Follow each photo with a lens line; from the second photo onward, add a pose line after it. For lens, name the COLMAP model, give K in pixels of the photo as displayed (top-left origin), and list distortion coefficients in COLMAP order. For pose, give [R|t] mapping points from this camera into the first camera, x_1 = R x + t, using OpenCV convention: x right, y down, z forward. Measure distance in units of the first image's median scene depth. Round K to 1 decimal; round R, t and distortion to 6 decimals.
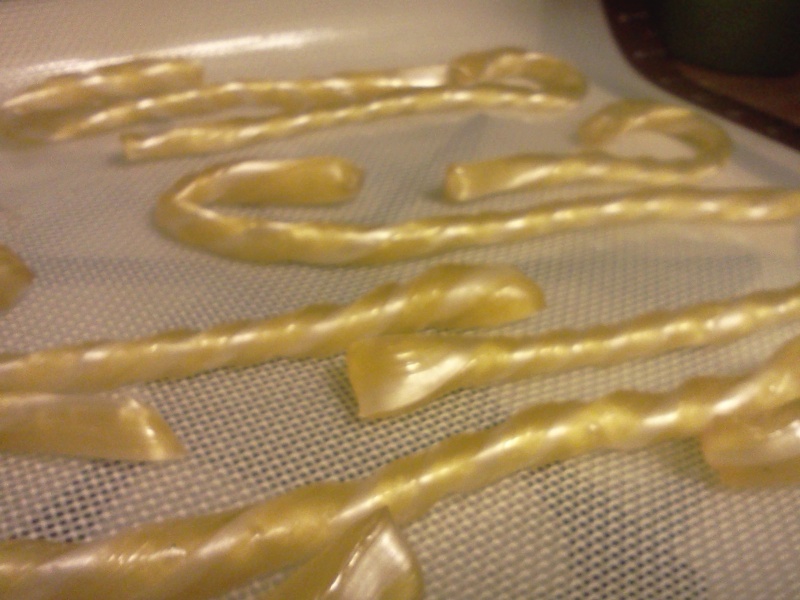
lens RADIAL K [[911.5, 0, 398.3], [0, 911.5, 299.5], [0, 0, 1]] dist [-0.004417, 0.000000]
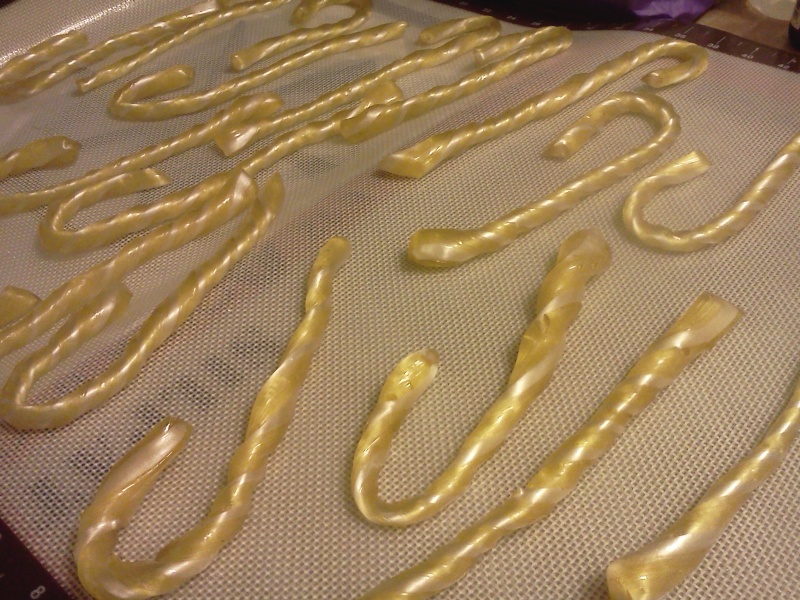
lens RADIAL K [[694.8, 0, 397.4], [0, 694.8, 292.7], [0, 0, 1]] dist [0.011421, 0.004603]
pose [[0.937116, -0.317865, 0.144137, 0.009258], [0.278441, 0.929887, 0.240375, 0.108238], [-0.210438, -0.185125, 0.959919, -0.920792]]
